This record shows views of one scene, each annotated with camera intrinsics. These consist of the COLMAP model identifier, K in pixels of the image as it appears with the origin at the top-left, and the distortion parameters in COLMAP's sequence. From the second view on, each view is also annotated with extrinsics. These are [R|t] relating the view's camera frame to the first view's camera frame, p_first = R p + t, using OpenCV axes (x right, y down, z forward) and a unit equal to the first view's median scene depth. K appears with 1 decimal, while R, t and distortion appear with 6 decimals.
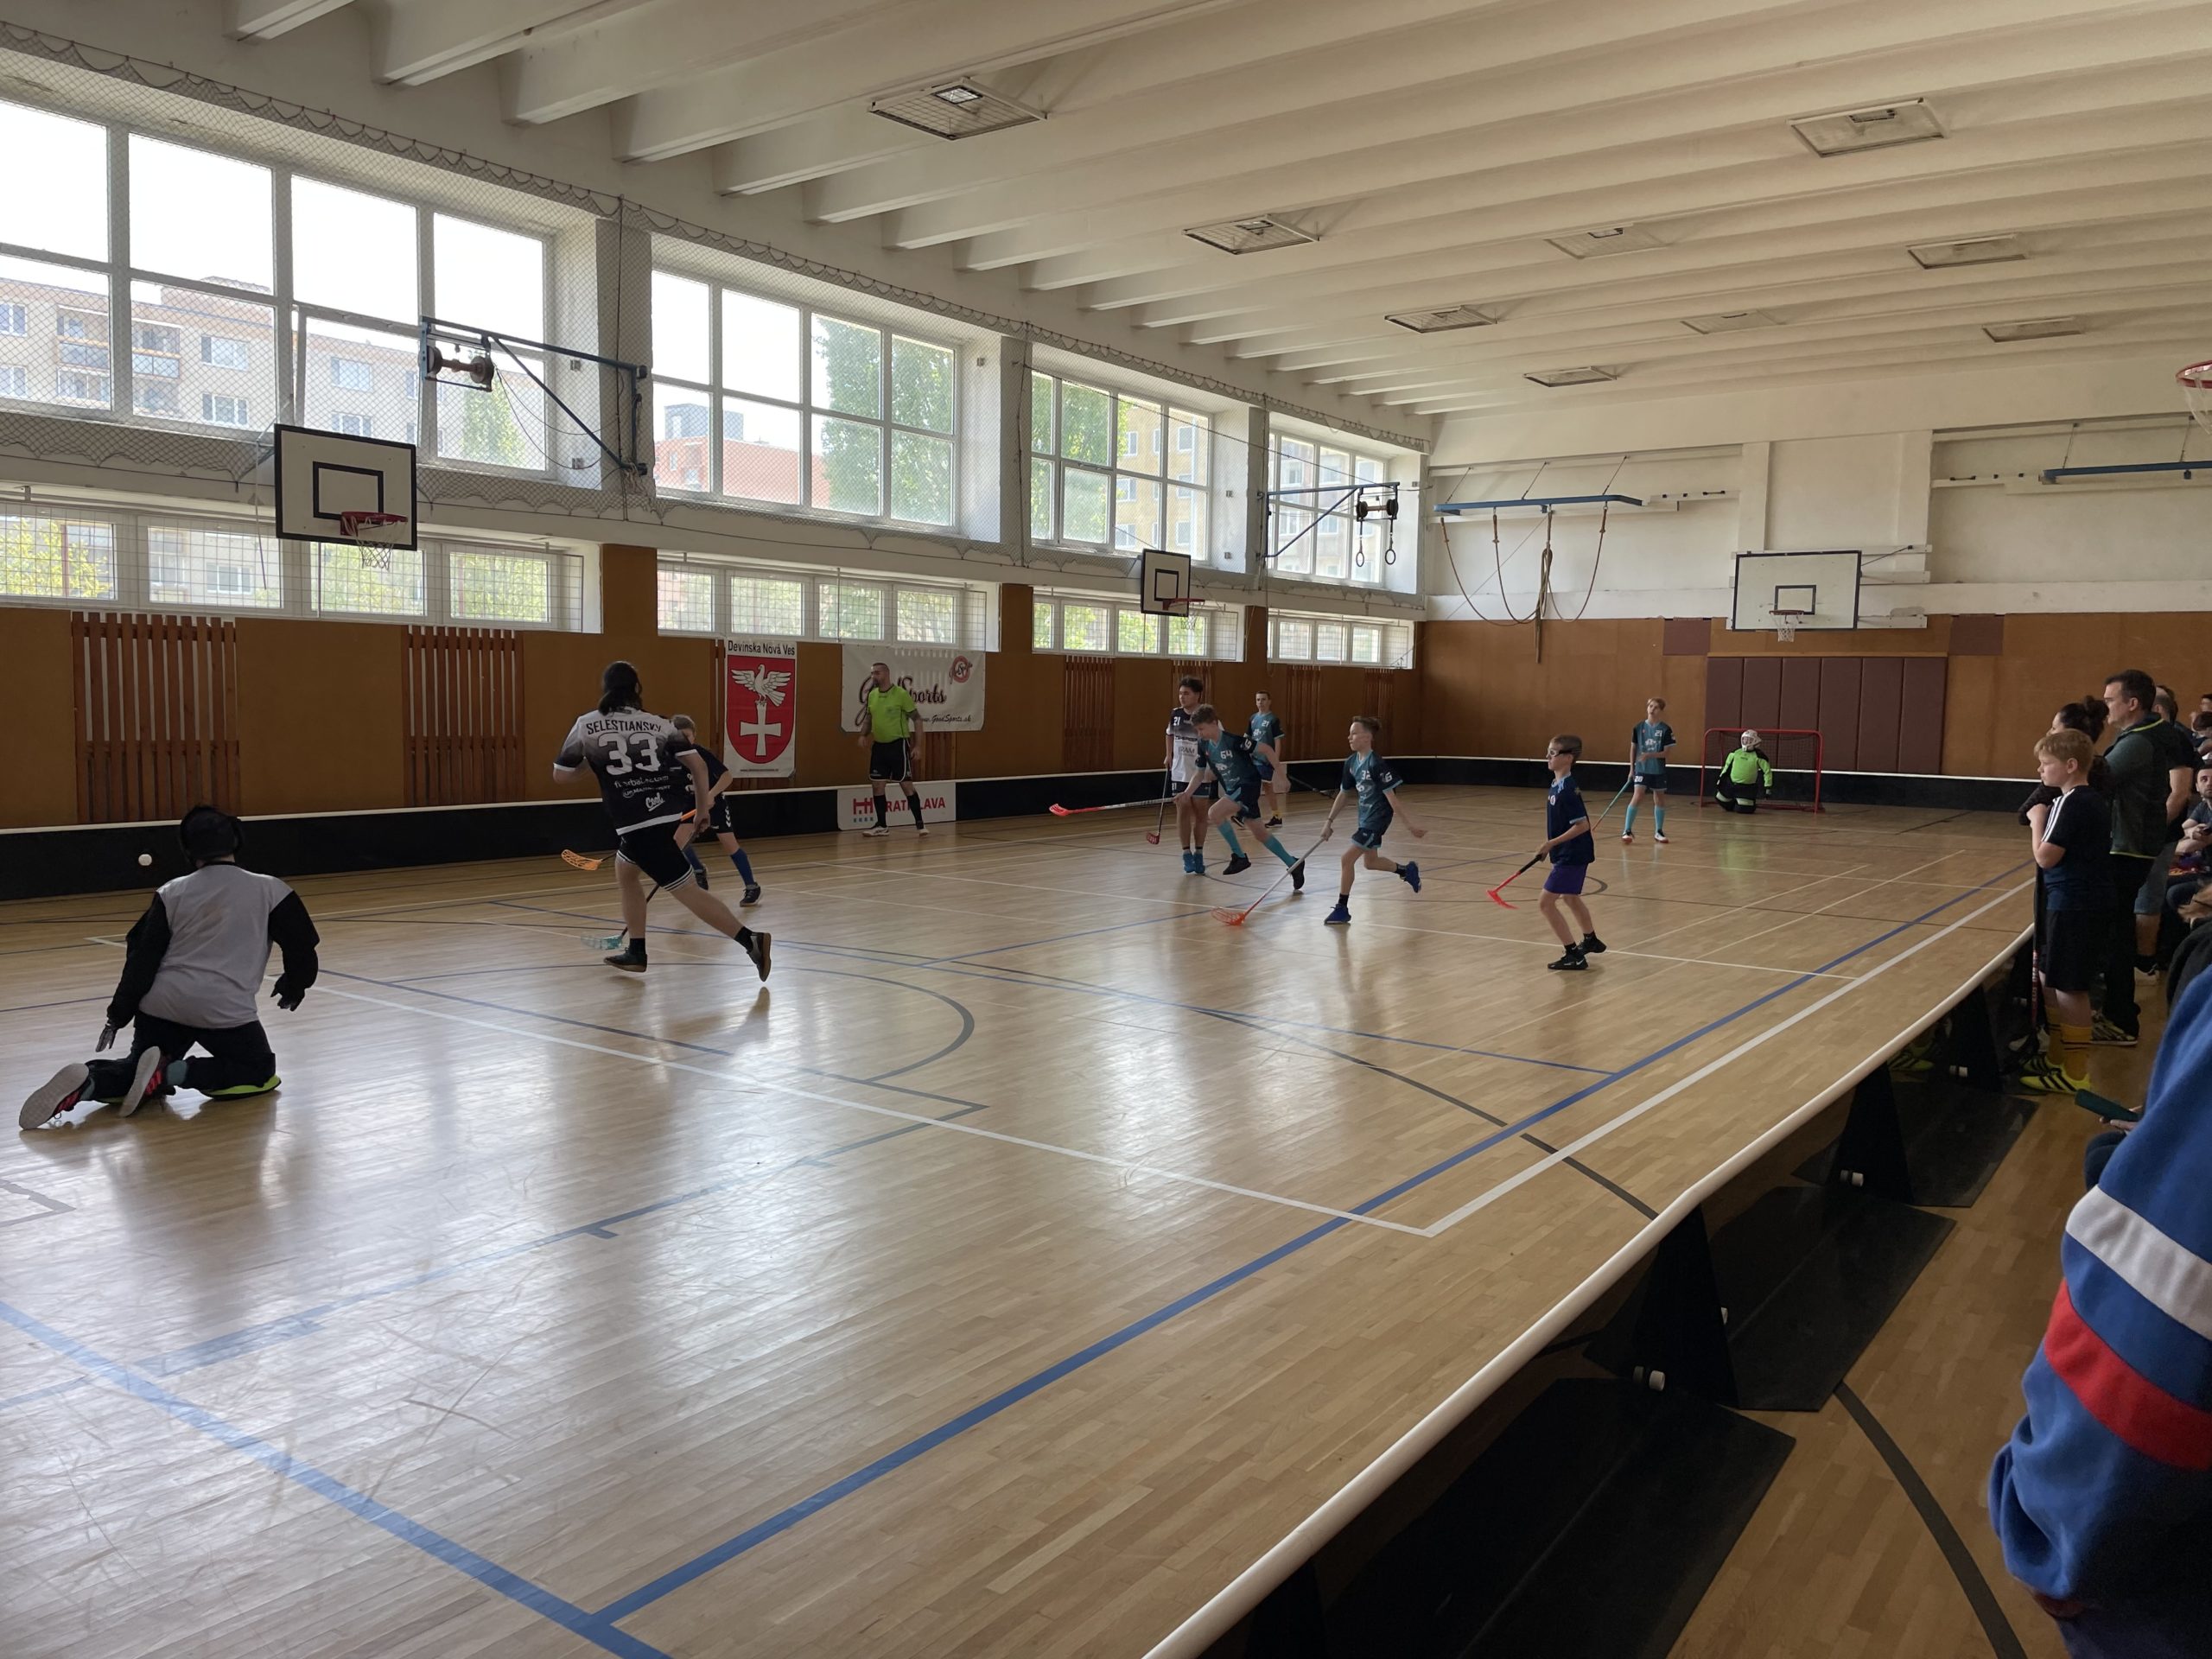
lens RADIAL K [[1653.5, 0, 1122.1], [0, 1653.5, 817.3], [0, 0, 1]] dist [0.094373, -0.120039]
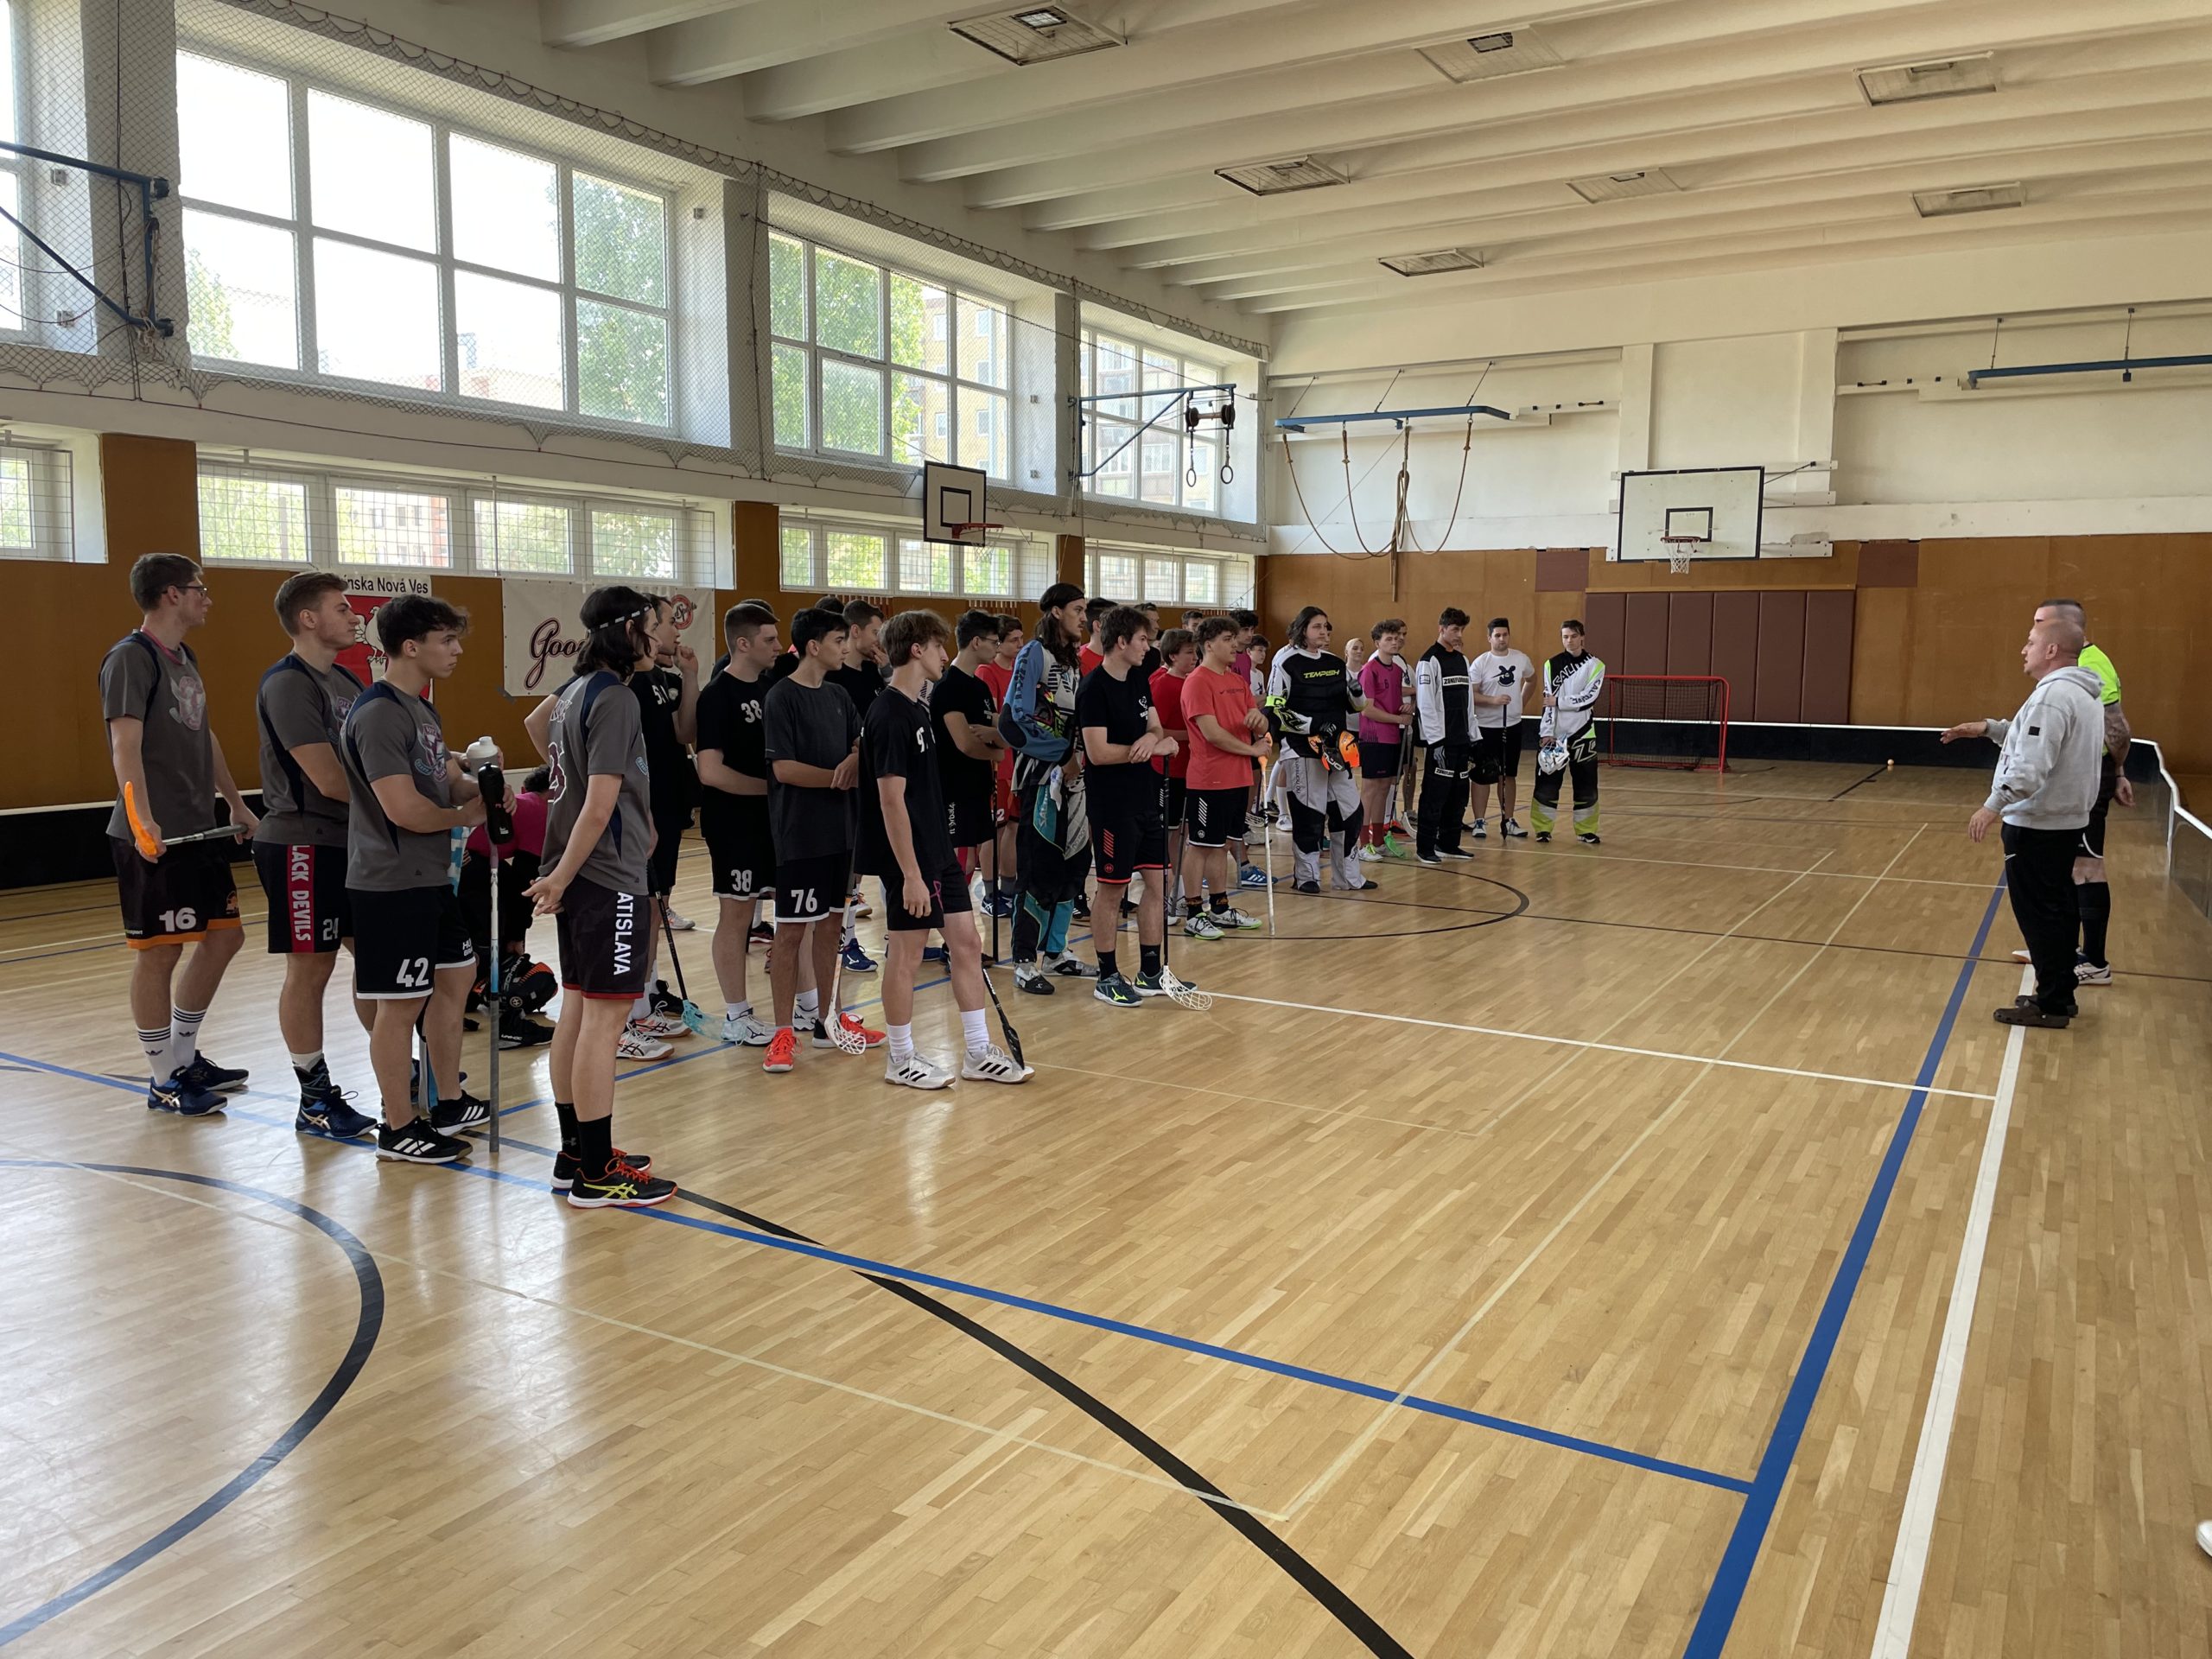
lens RADIAL K [[1653.5, 0, 1115.0], [0, 1653.5, 804.2], [0, 0, 1]] dist [0.094373, -0.120039]
pose [[0.995661, -0.020115, 0.090853, 0.037560], [0.017895, 0.999523, 0.025183, -0.018570], [-0.091316, -0.023448, 0.995546, 0.242502]]
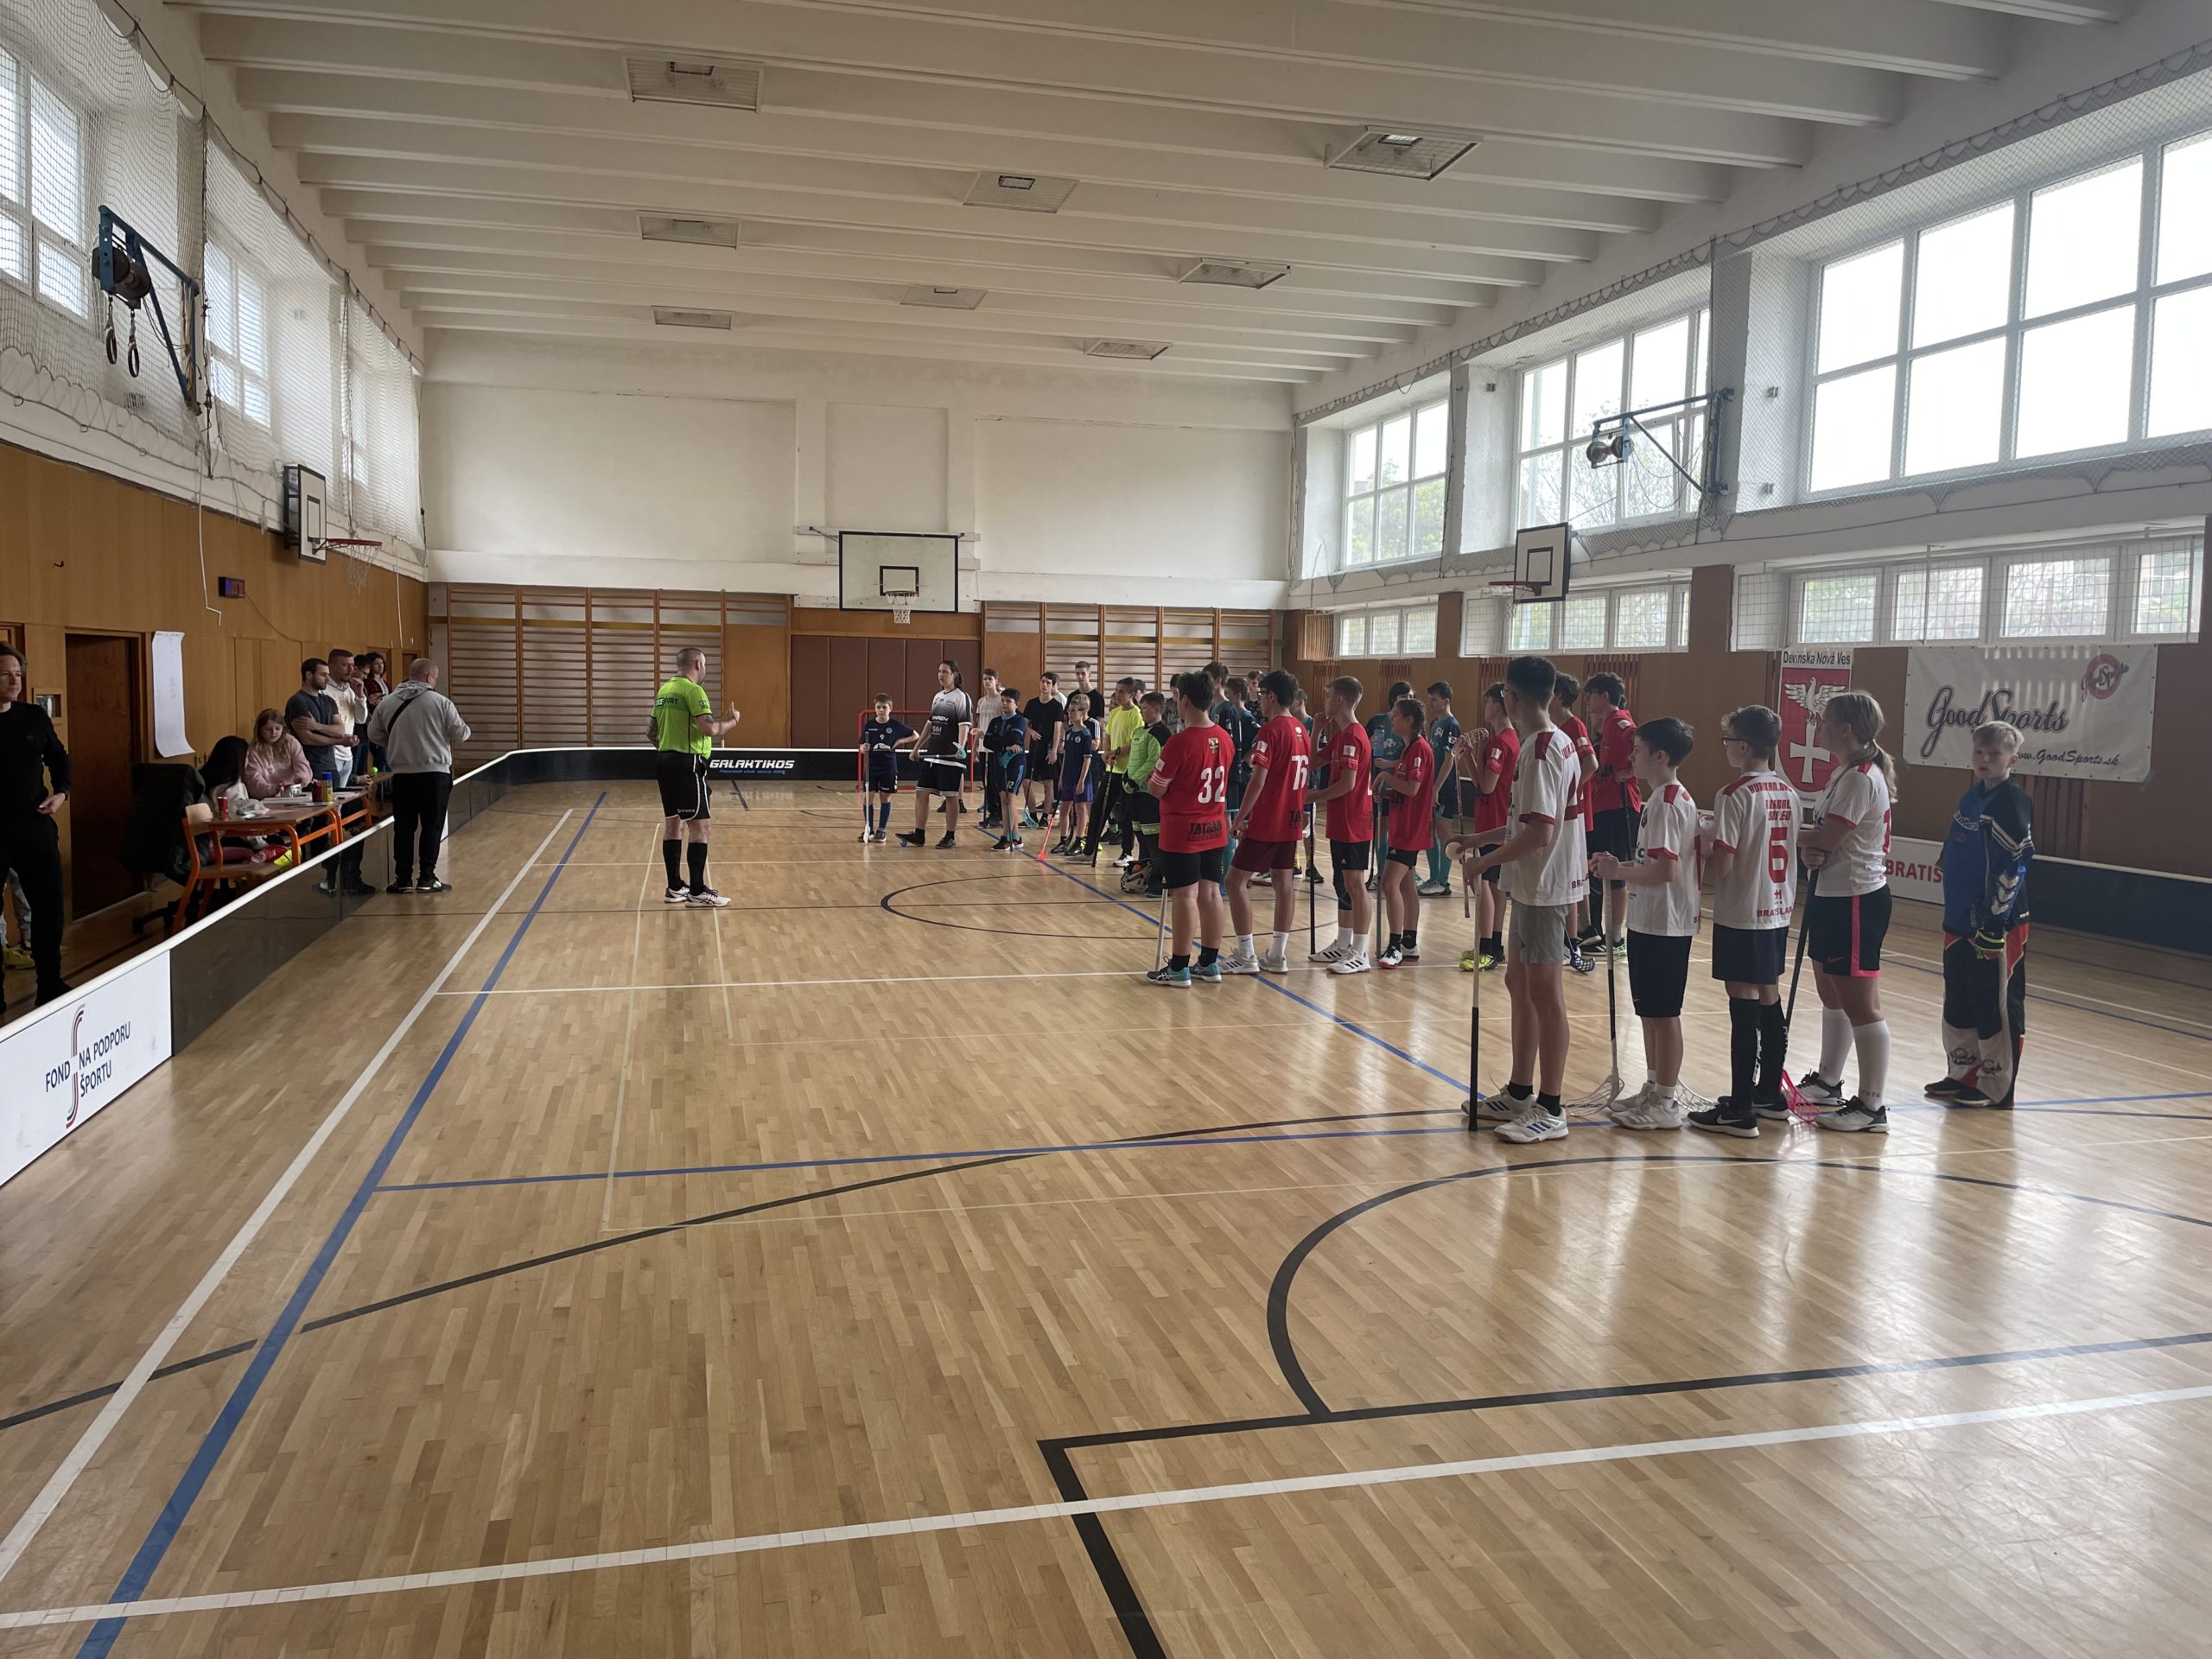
lens RADIAL K [[1653.5, 0, 1091.1], [0, 1653.5, 754.6], [0, 0, 1]] dist [0.094373, -0.120039]
pose [[-0.647396, 0.017943, -0.761942, 0.706076], [-0.075614, 0.993279, 0.087638, -0.102066], [0.758393, 0.114350, -0.641688, 1.305541]]
